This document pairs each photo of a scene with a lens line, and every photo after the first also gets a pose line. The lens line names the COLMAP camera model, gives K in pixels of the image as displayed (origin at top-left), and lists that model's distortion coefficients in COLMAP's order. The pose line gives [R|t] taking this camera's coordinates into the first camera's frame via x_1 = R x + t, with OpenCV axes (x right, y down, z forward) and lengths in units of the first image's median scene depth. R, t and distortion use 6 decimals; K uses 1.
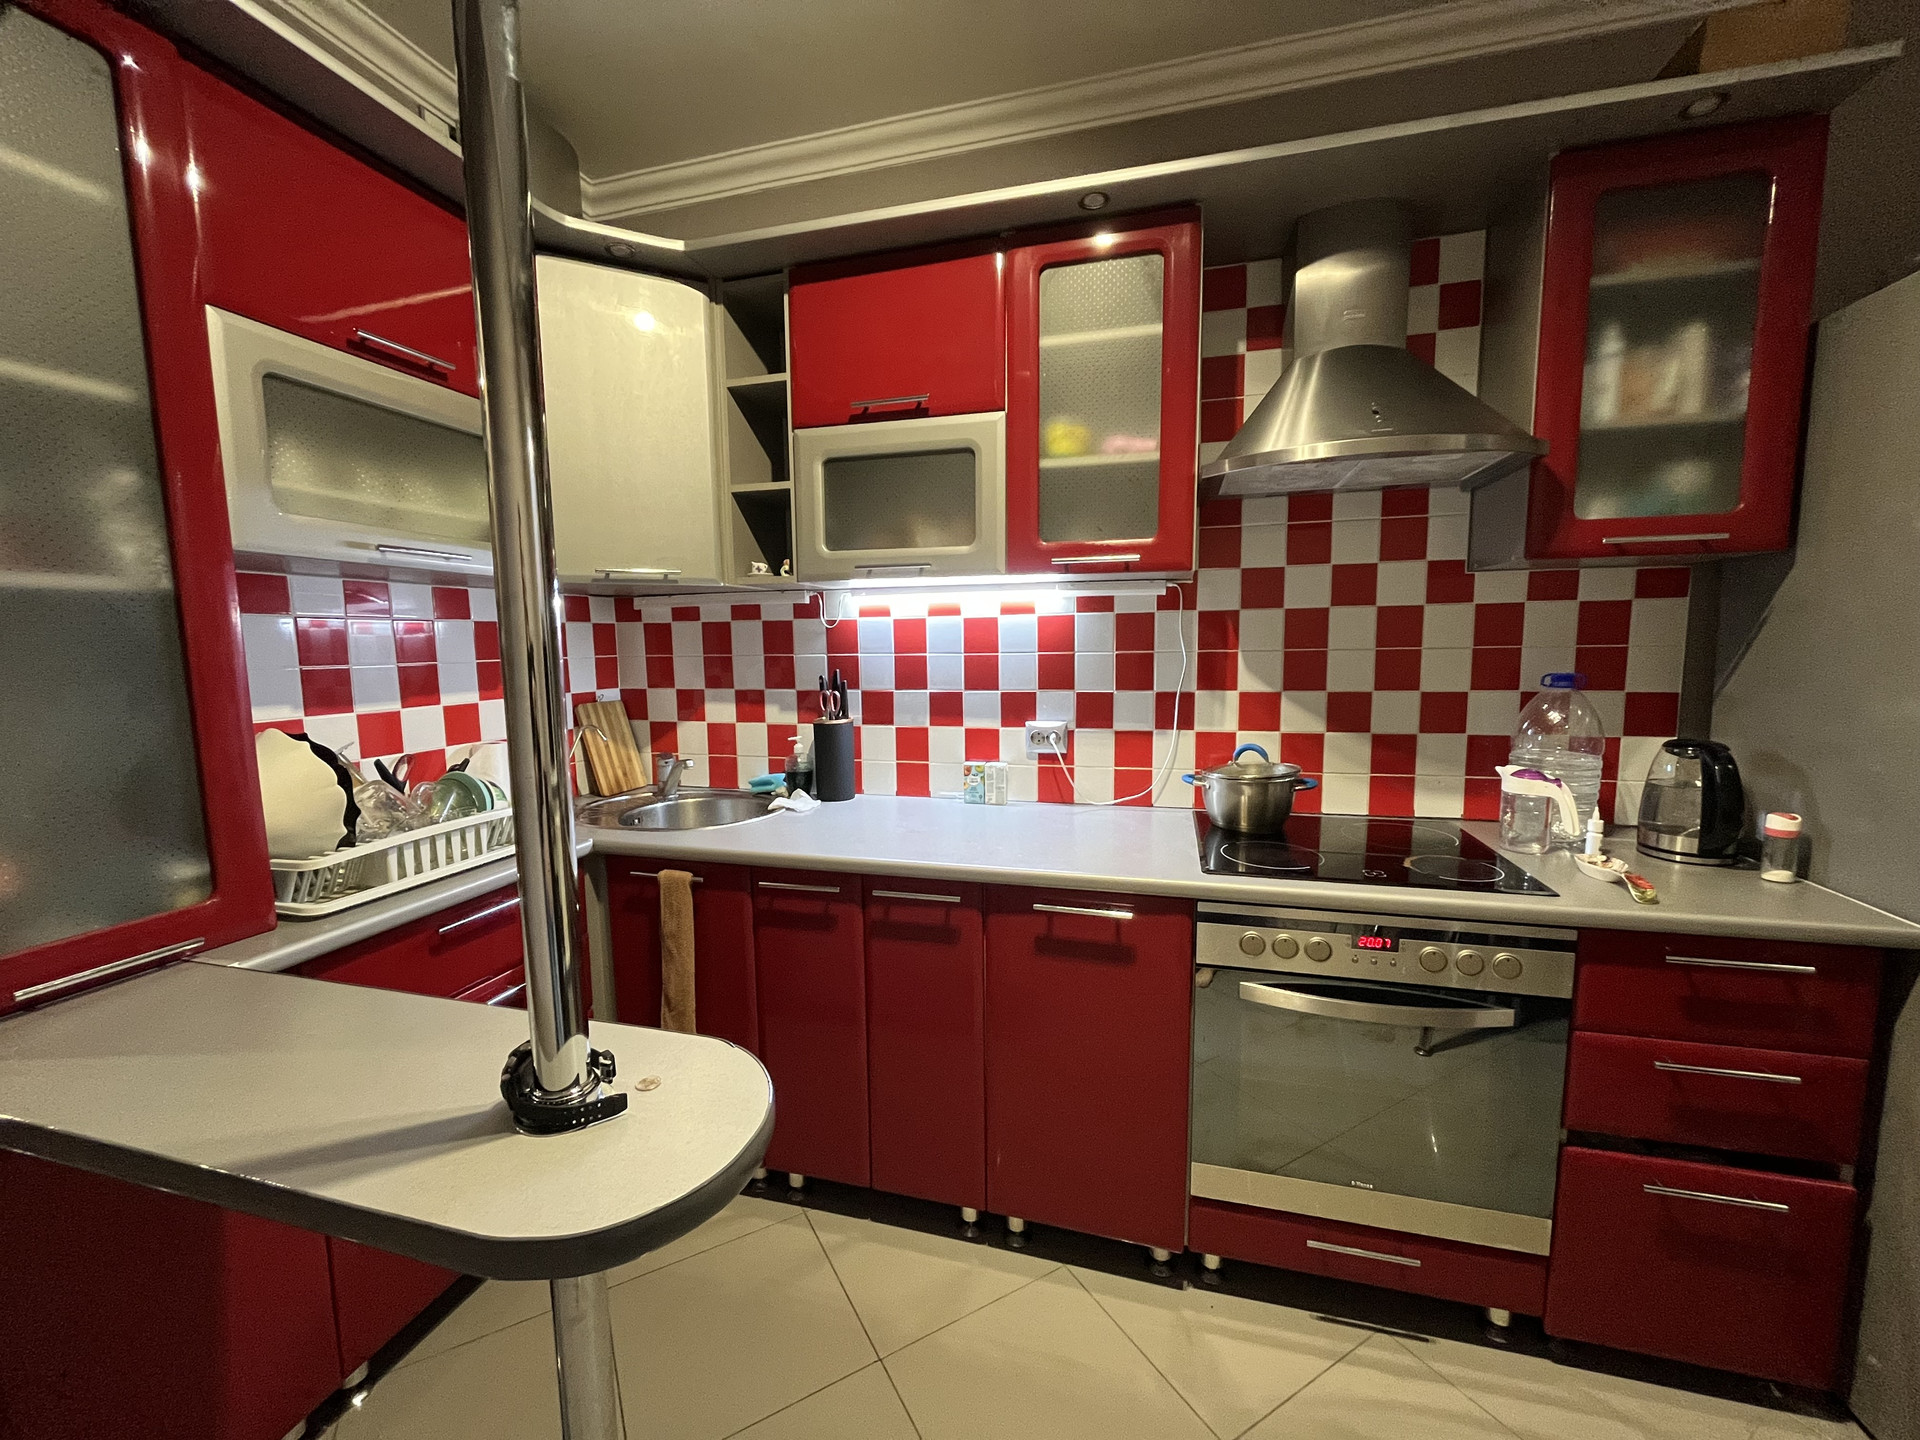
lens RADIAL K [[786.7, 0, 954.1], [0, 786.7, 728.1], [0, 0, 1]] dist [0.002037, 0.000468]
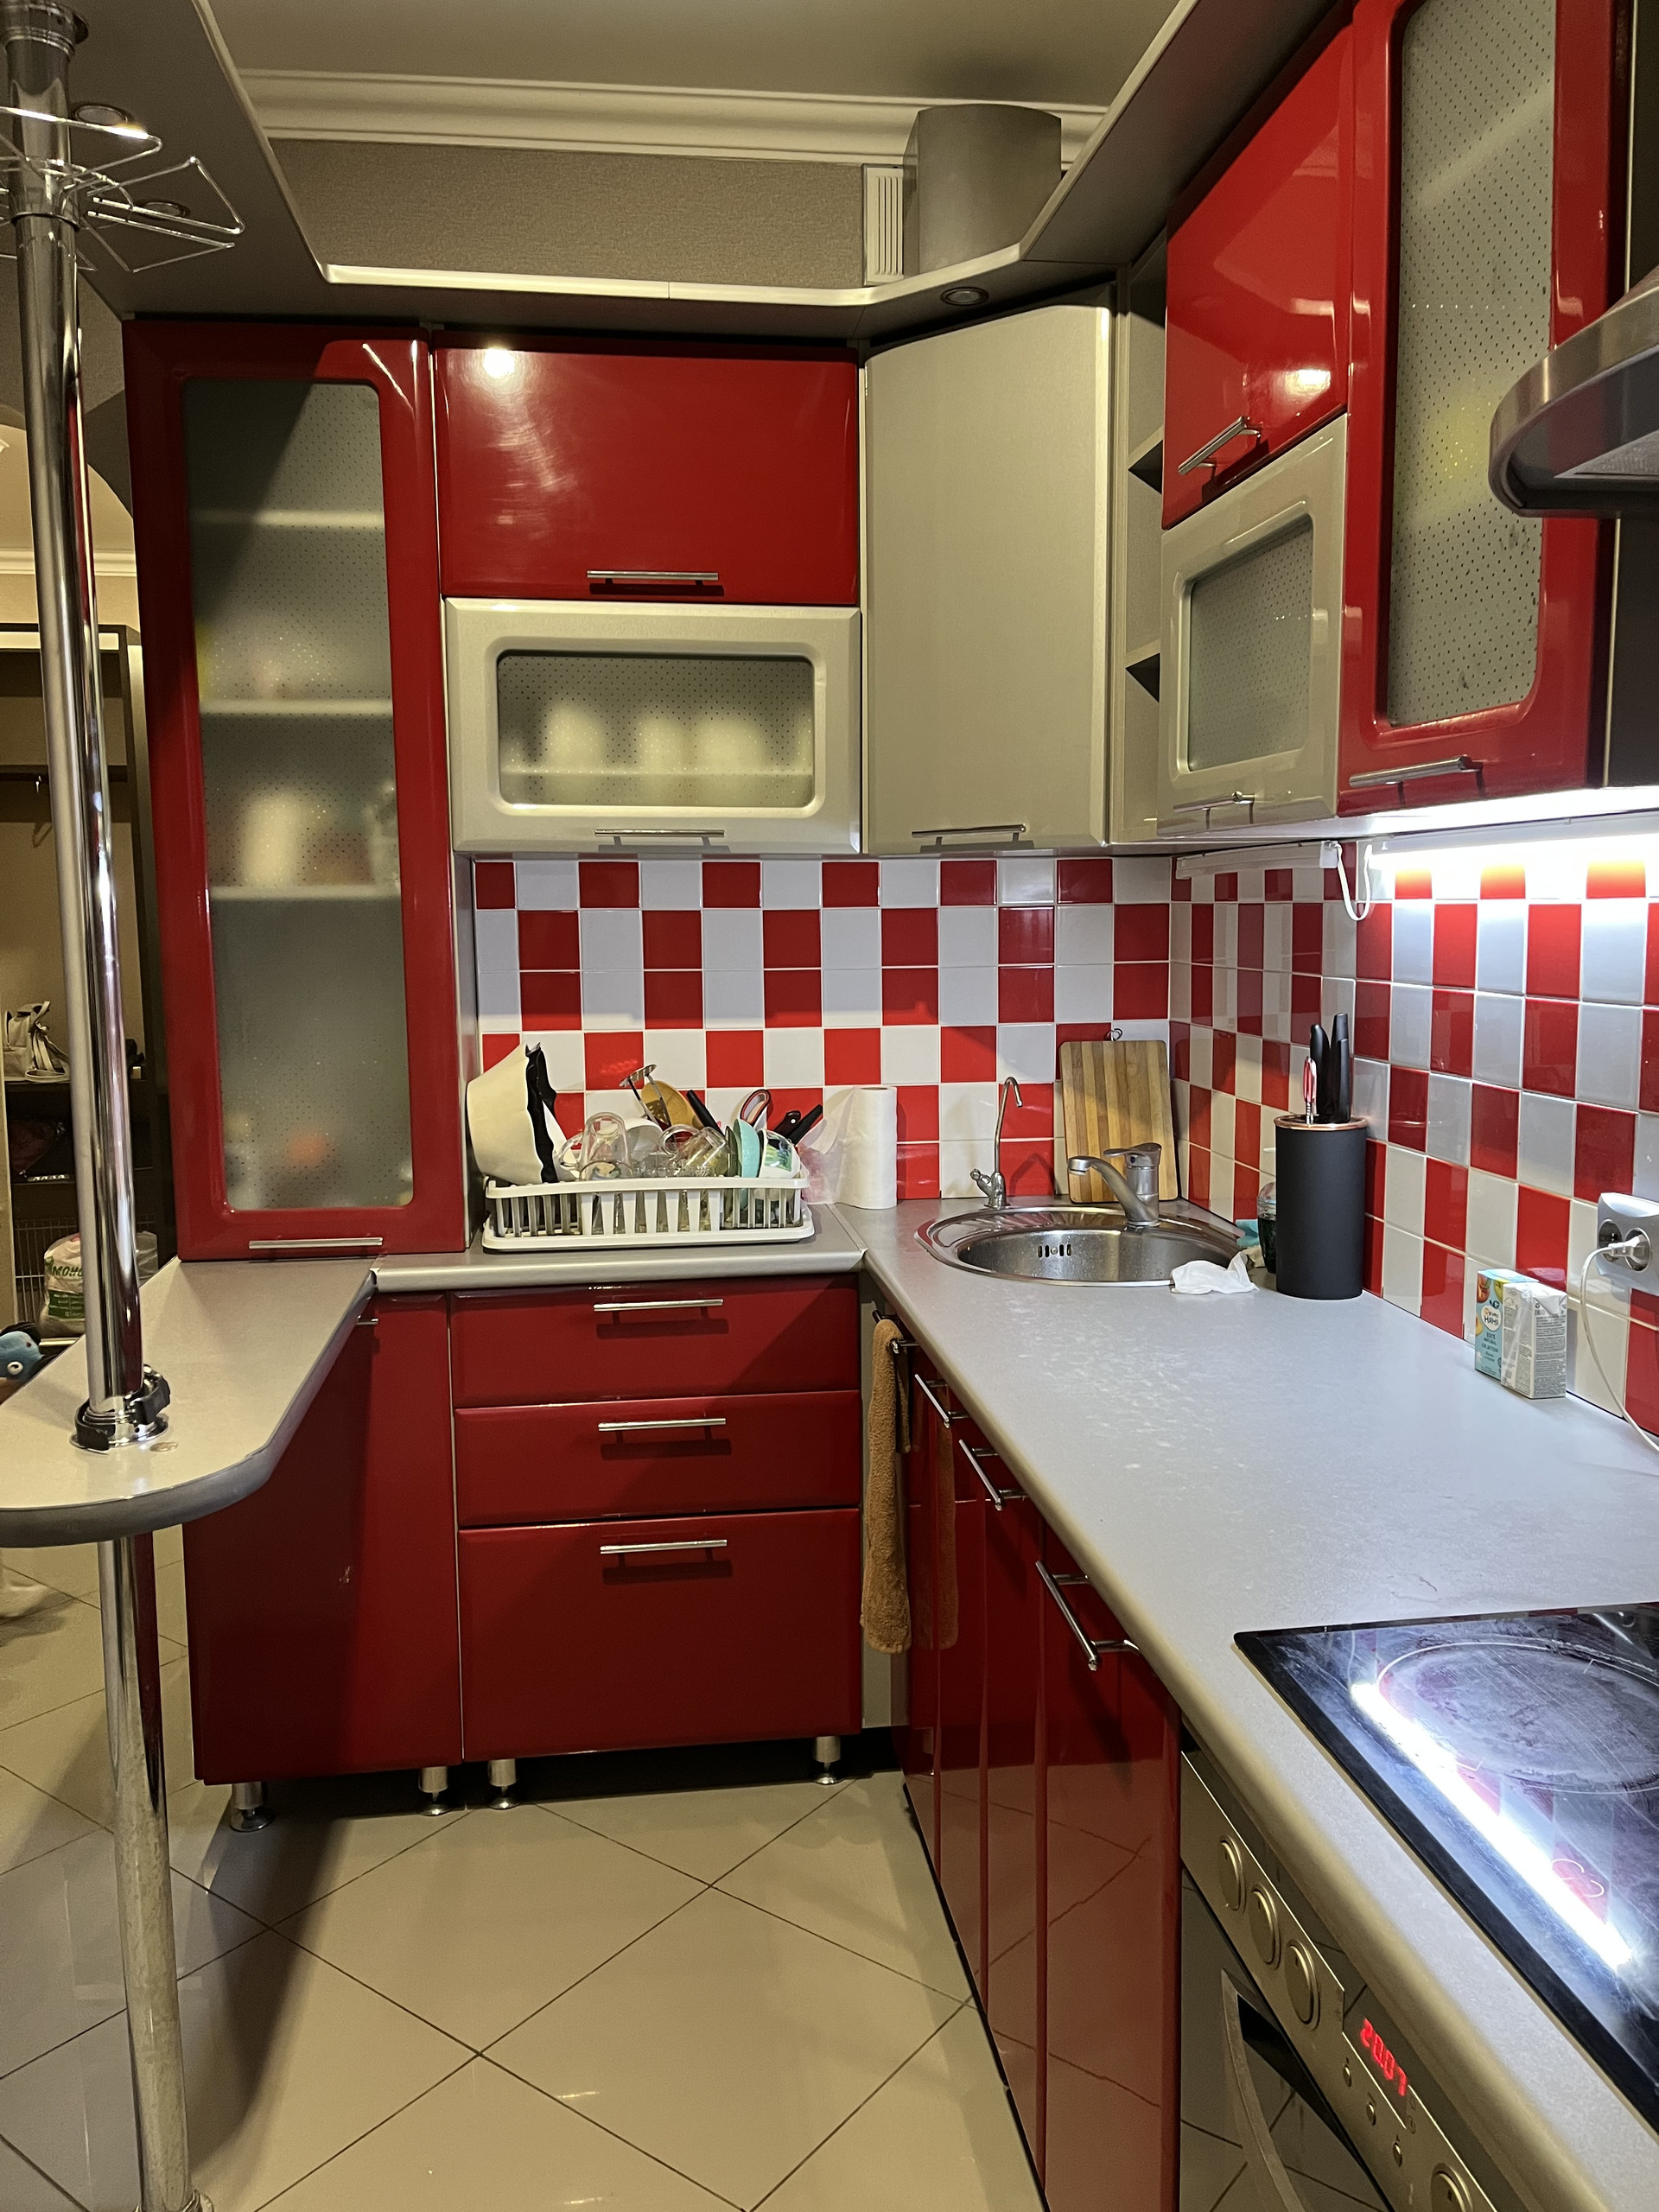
lens RADIAL K [[1670.9, 0, 827.8], [0, 1670.9, 1113.9], [0, 0, 1]] dist [0.057160, -0.005751]
pose [[0.388345, 0.123804, -0.913160, 0.576234], [-0.100239, 0.990729, 0.091692, -0.069332], [0.916046, 0.055926, 0.397155, 0.308005]]
